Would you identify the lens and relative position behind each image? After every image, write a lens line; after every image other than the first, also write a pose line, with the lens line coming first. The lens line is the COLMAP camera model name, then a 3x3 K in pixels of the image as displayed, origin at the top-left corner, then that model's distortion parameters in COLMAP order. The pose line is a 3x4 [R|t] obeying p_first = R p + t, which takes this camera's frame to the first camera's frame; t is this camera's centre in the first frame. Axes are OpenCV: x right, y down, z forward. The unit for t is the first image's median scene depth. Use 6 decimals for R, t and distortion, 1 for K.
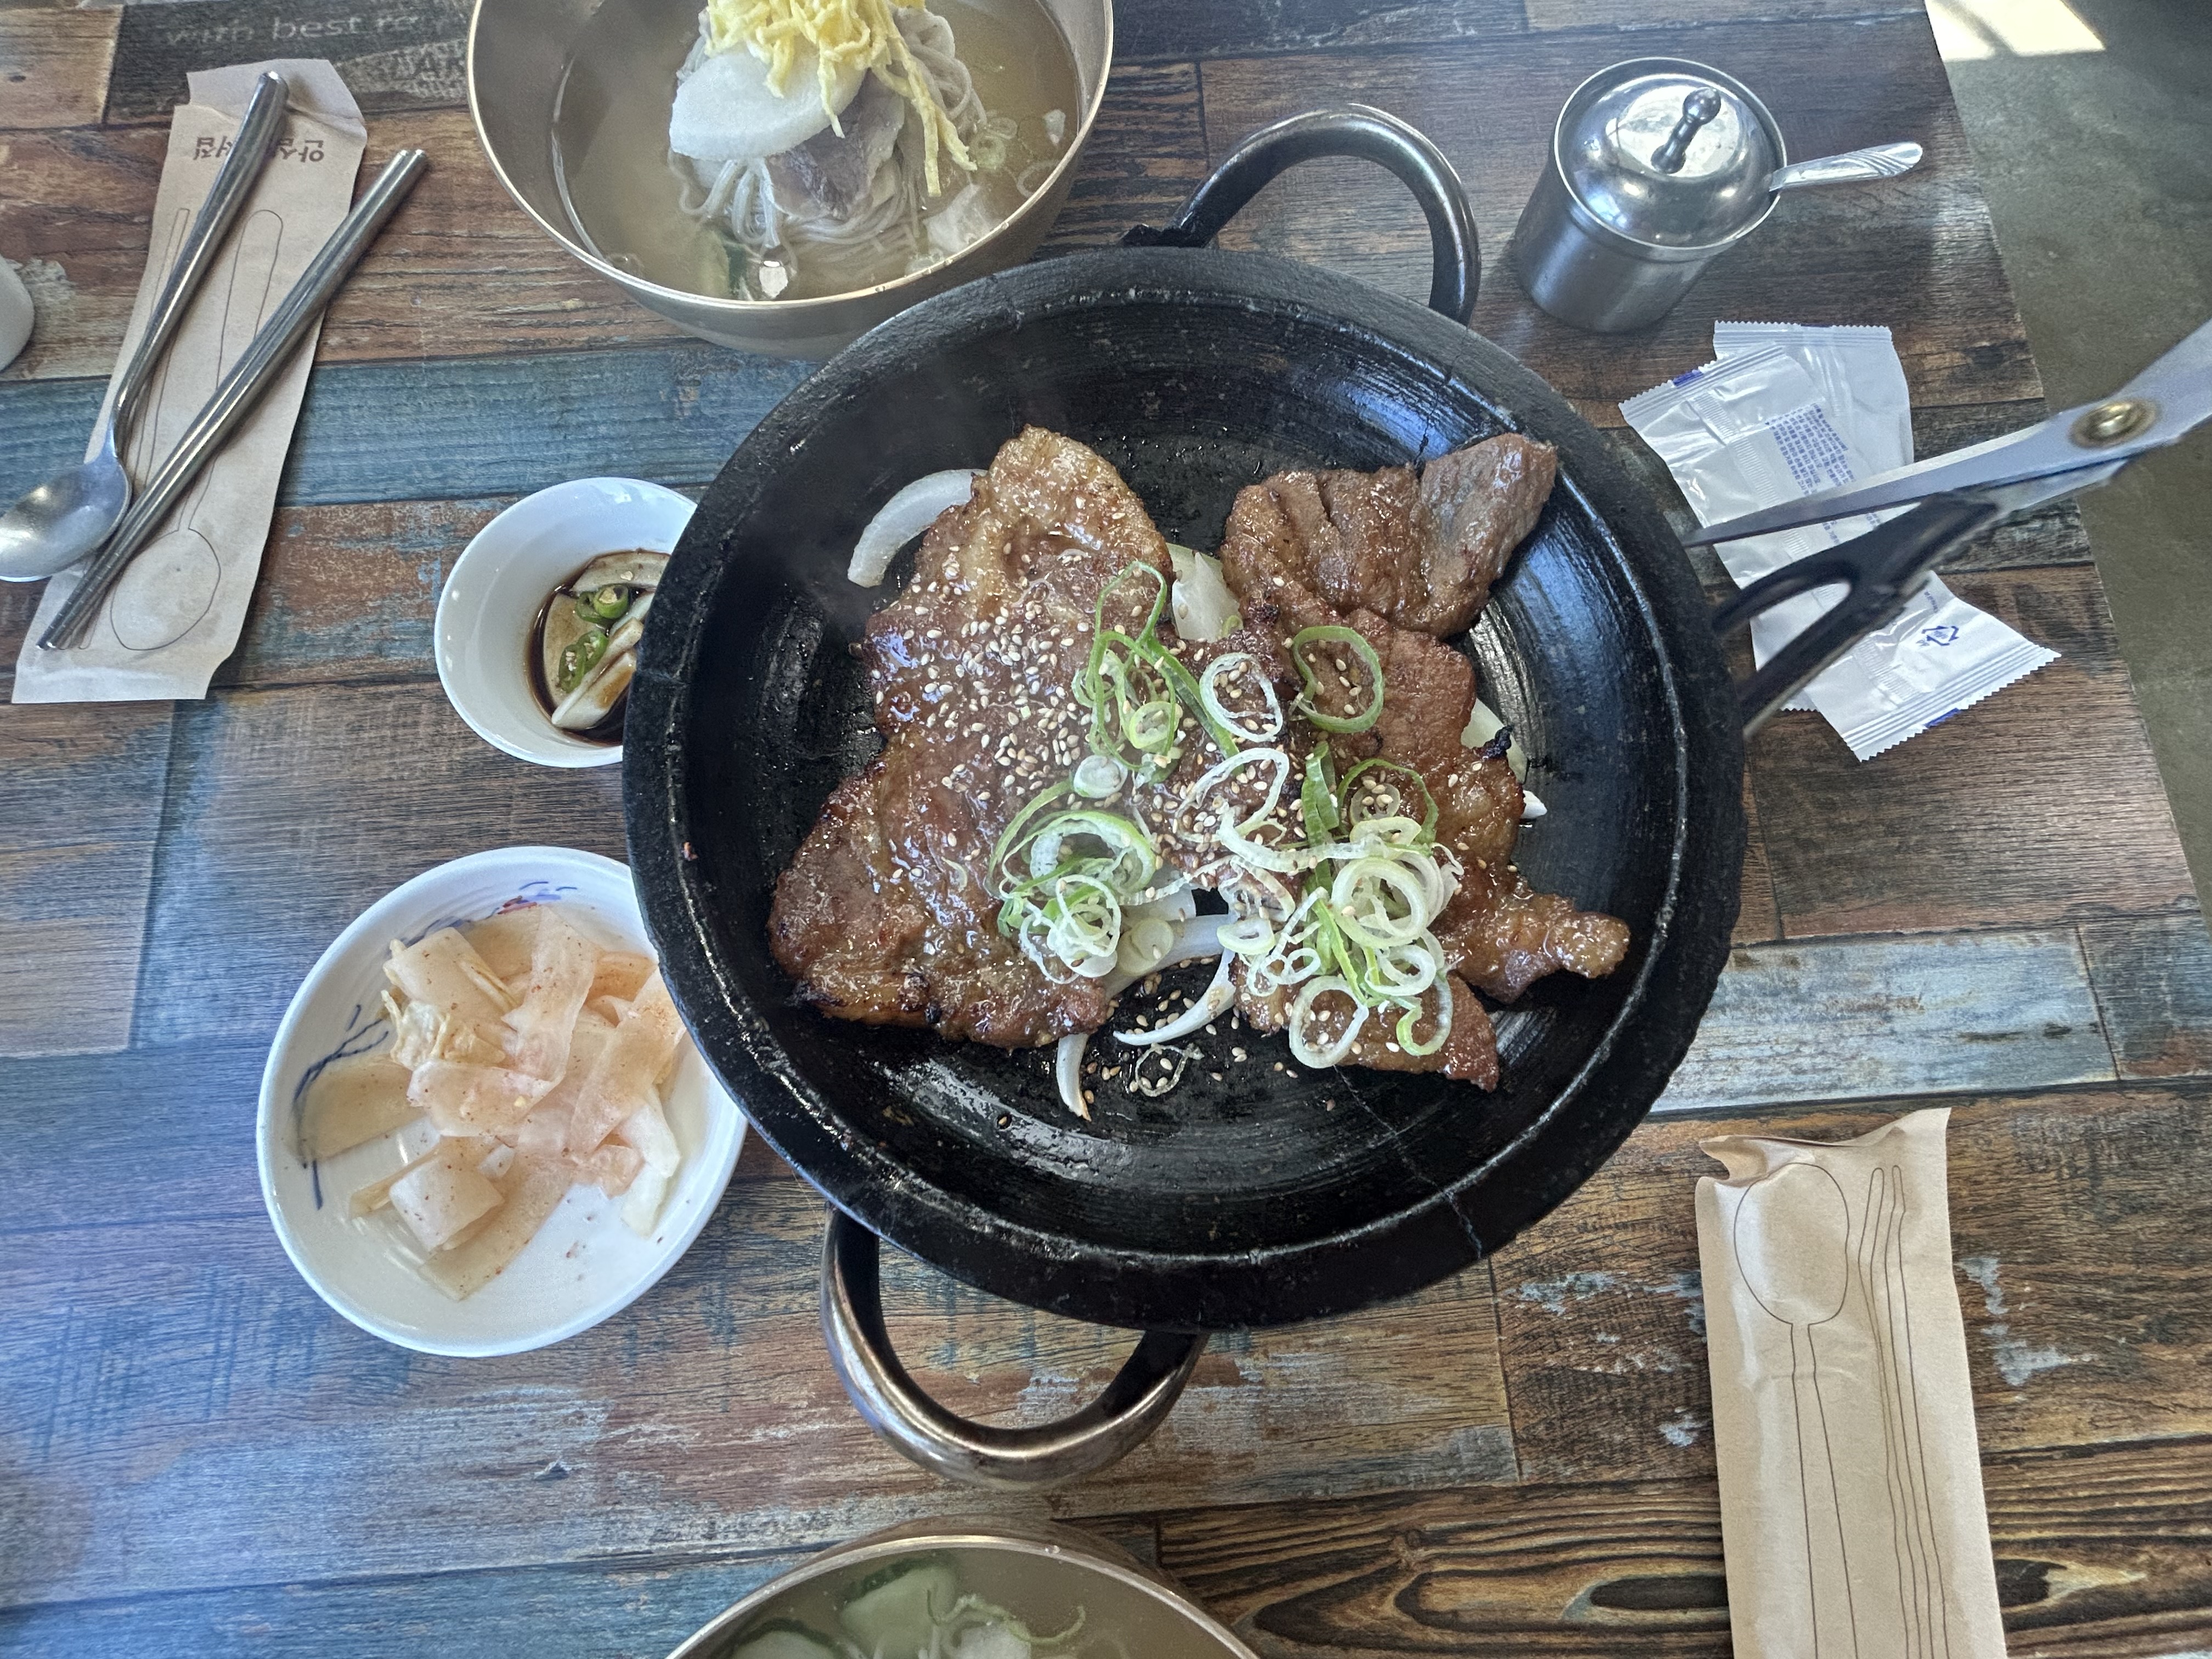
lens RADIAL K [[940.0, 0, 1054.4], [0, 940.0, 816.5], [0, 0, 1]] dist [0.015461, -0.001969]
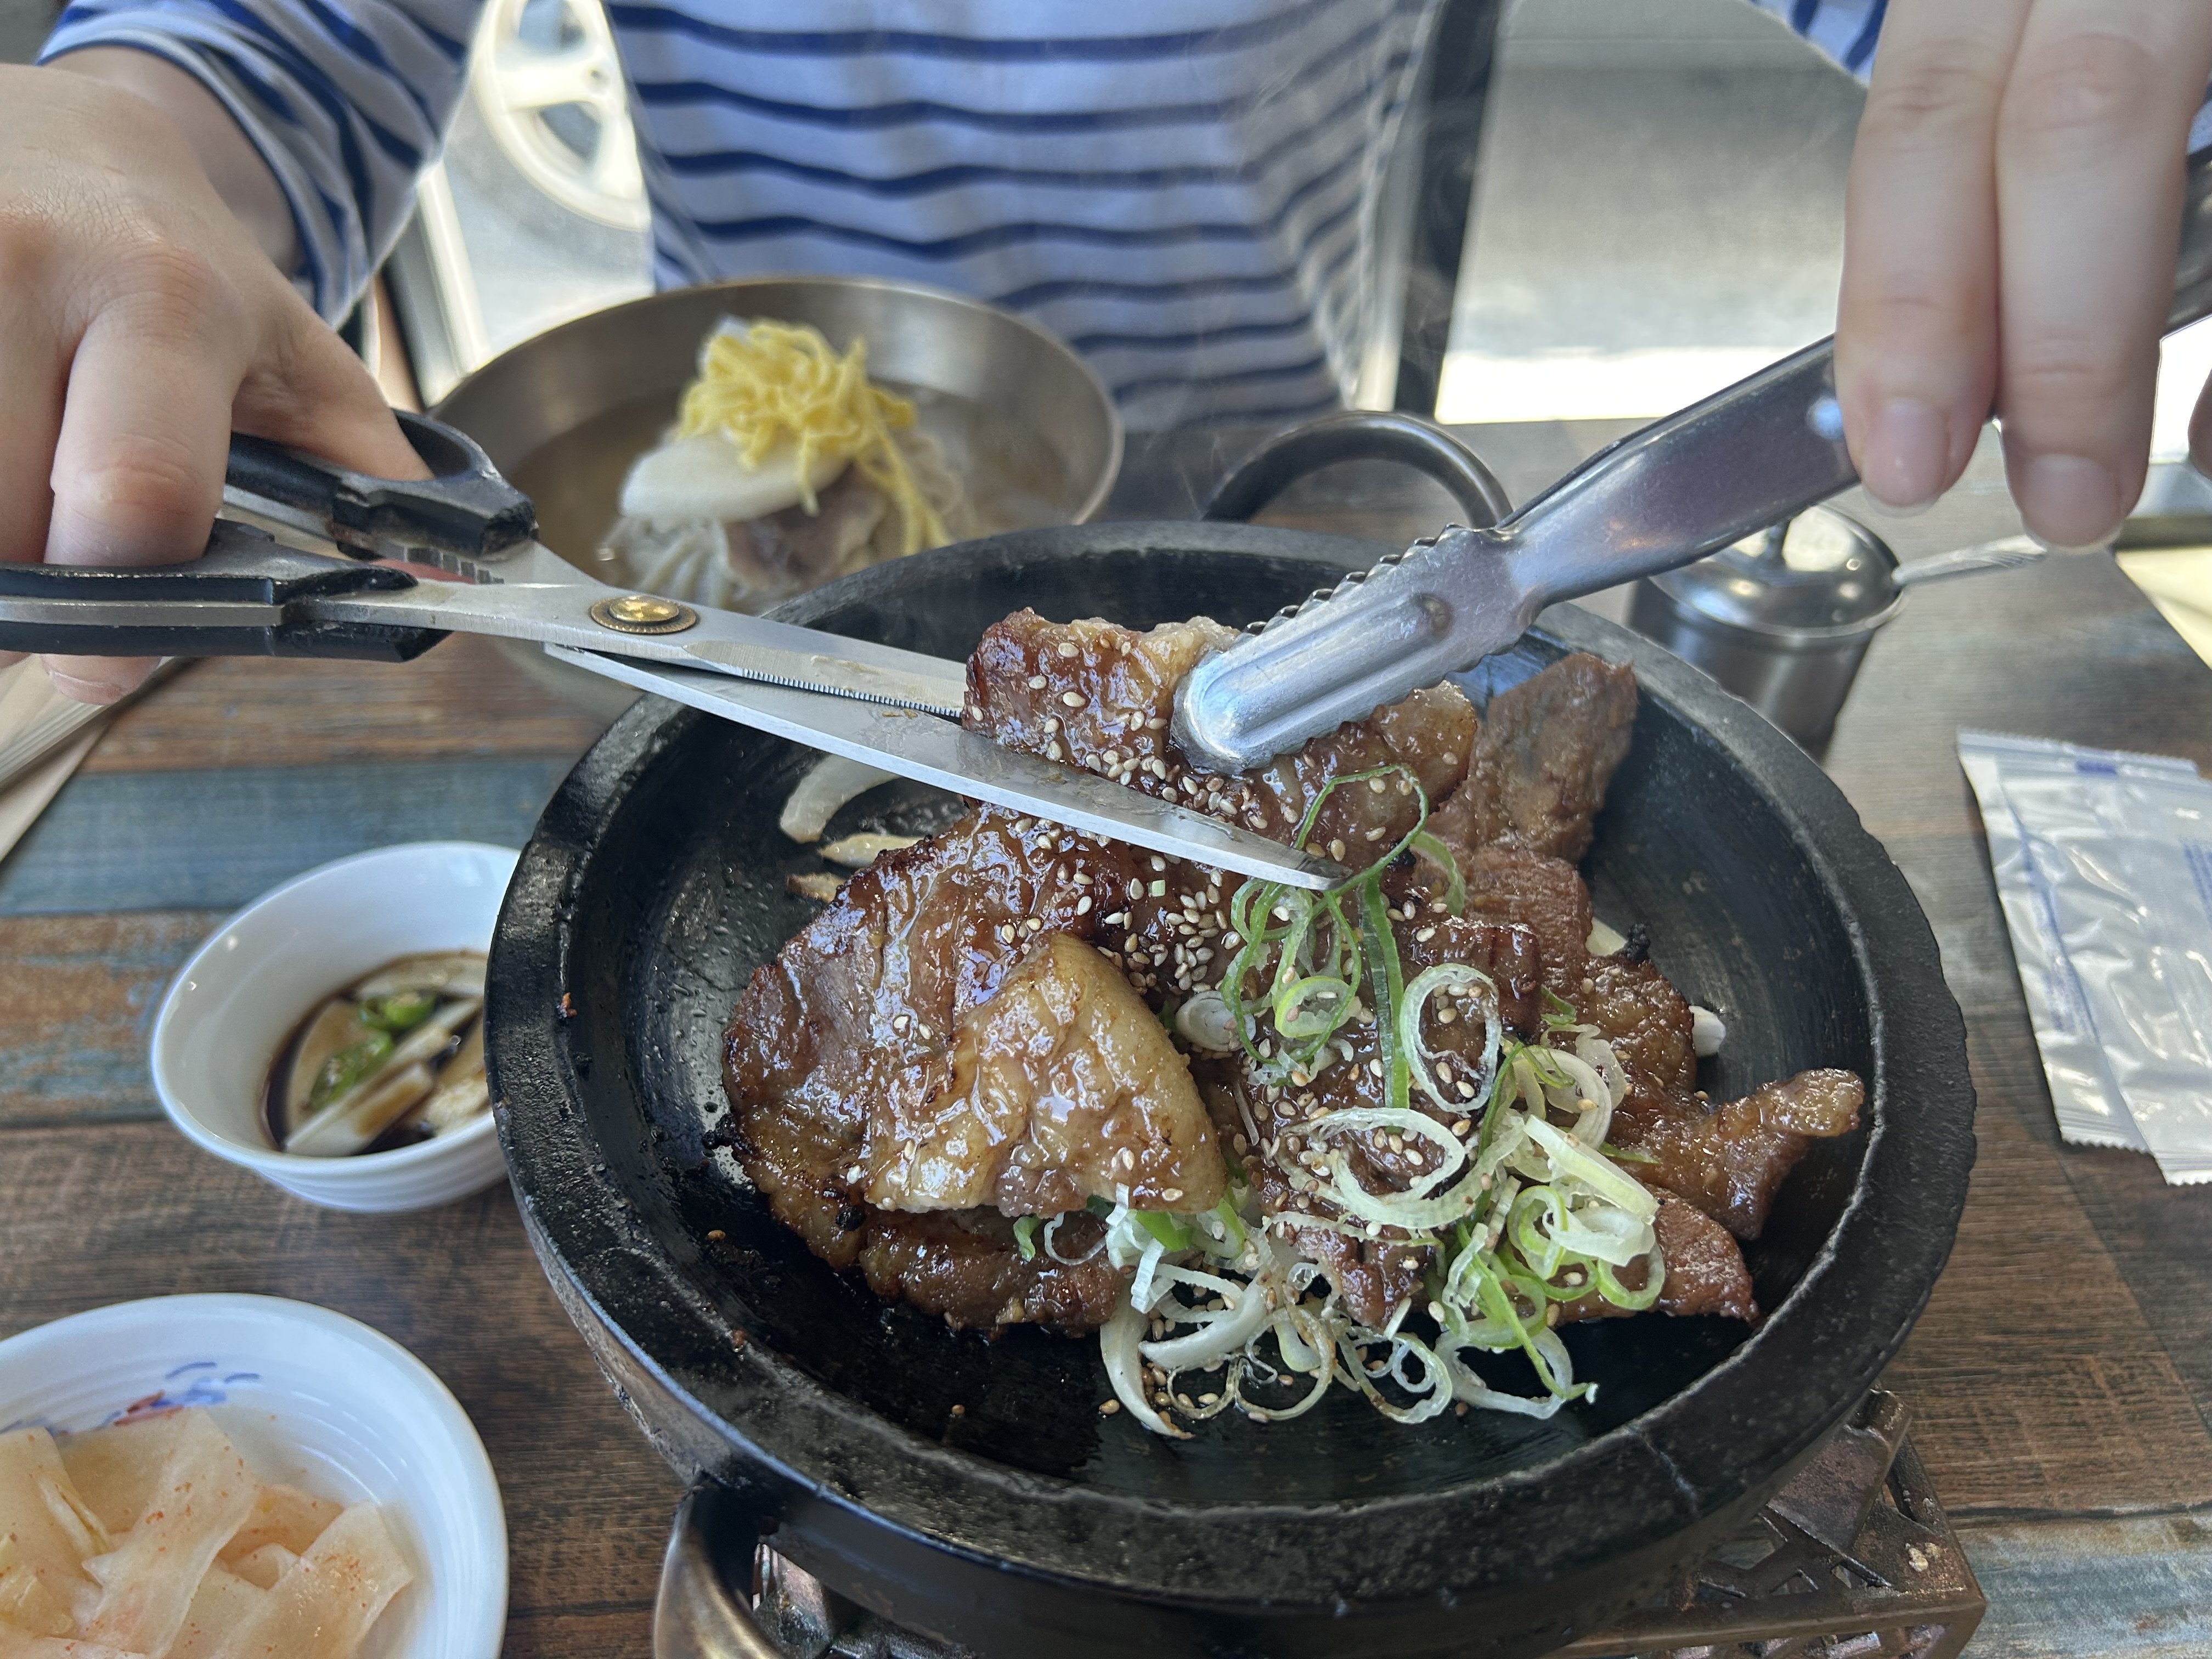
lens RADIAL K [[1741.5, 0, 1103.0], [0, 1741.5, 830.4], [0, 0, 1]] dist [-0.014746, -0.010844]
pose [[0.999554, 0.013843, 0.026458, 0.004589], [0.004503, 0.806036, -0.591849, 0.477511], [-0.029518, 0.591704, 0.805615, -0.131346]]
